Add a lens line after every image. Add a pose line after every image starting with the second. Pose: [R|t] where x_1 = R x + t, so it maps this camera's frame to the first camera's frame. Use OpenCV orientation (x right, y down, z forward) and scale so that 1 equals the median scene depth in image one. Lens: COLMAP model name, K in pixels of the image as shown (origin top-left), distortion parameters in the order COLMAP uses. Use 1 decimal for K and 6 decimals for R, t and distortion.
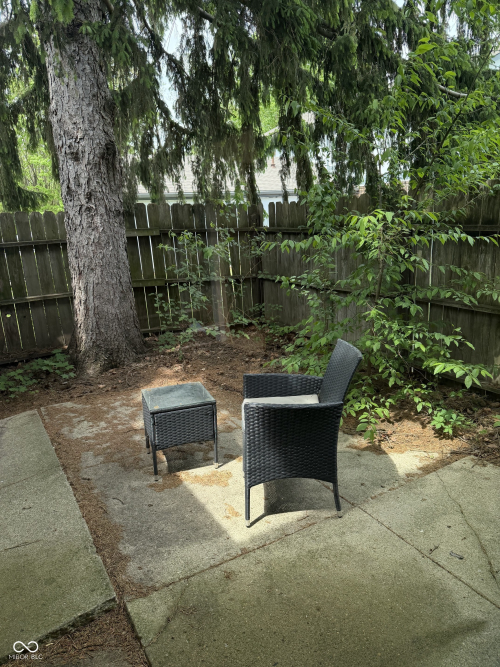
lens RADIAL K [[480.5, 0, 250.0], [0, 480.5, 333.5], [0, 0, 1]] dist [0.006848, -0.002890]
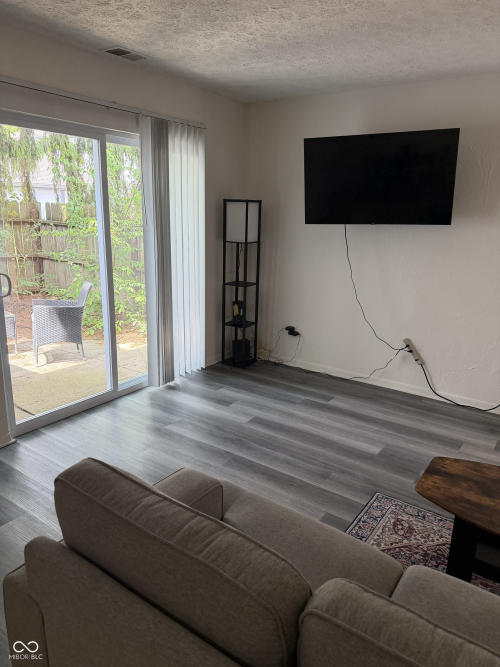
lens RADIAL K [[480.5, 0, 250.0], [0, 480.5, 333.5], [0, 0, 1]] dist [0.006848, -0.002890]
pose [[0.909760, -0.030112, 0.414040, -0.011011], [0.025932, 0.999540, 0.015715, 0.110170], [-0.414323, -0.003560, 0.910123, -0.567218]]
